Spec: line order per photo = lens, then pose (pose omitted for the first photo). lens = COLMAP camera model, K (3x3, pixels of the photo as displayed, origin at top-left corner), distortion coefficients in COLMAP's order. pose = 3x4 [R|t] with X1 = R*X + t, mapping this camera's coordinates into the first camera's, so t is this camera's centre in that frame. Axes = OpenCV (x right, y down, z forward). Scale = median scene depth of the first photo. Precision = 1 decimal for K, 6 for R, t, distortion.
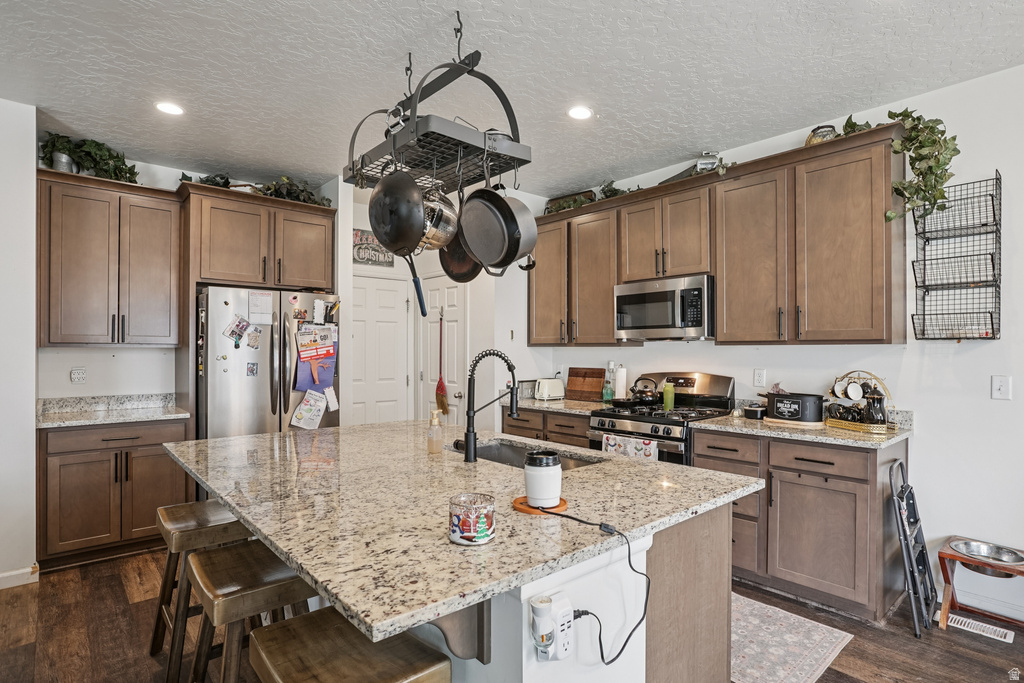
lens RADIAL K [[526.4, 0, 528.3], [0, 526.4, 350.5], [0, 0, 1]] dist [-0.025287, 0.003734]
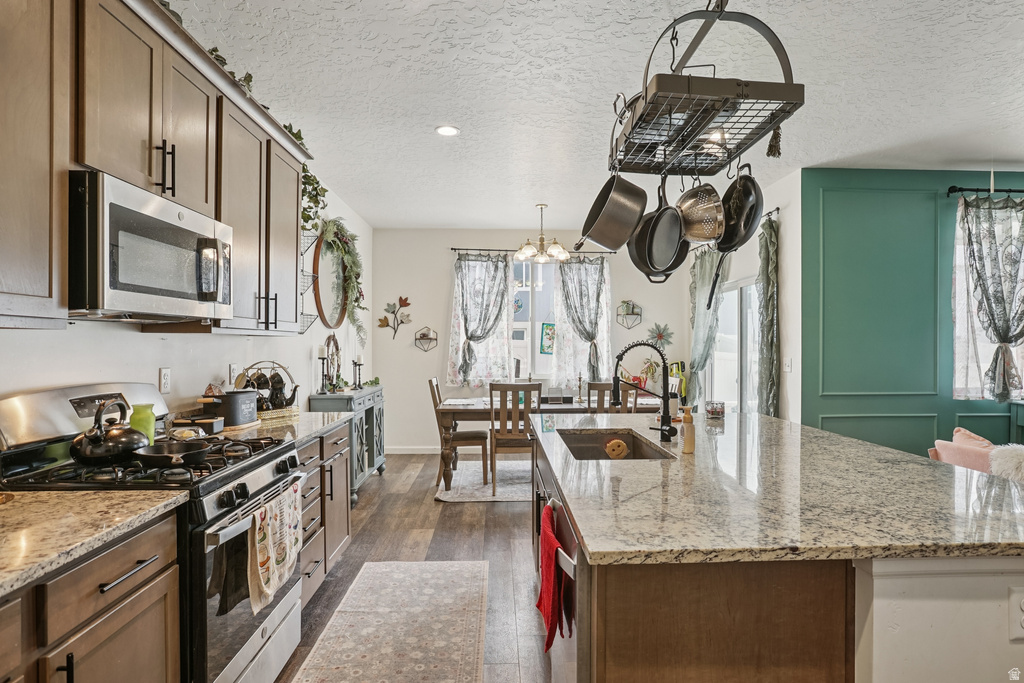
lens RADIAL K [[526.4, 0, 506.1], [0, 526.4, 349.4], [0, 0, 1]] dist [-0.025287, 0.003734]
pose [[-0.763775, -0.007660, 0.645437, -0.348543], [-0.000558, 0.999937, 0.011207, 0.002956], [-0.645482, 0.008199, -0.763732, 1.276572]]
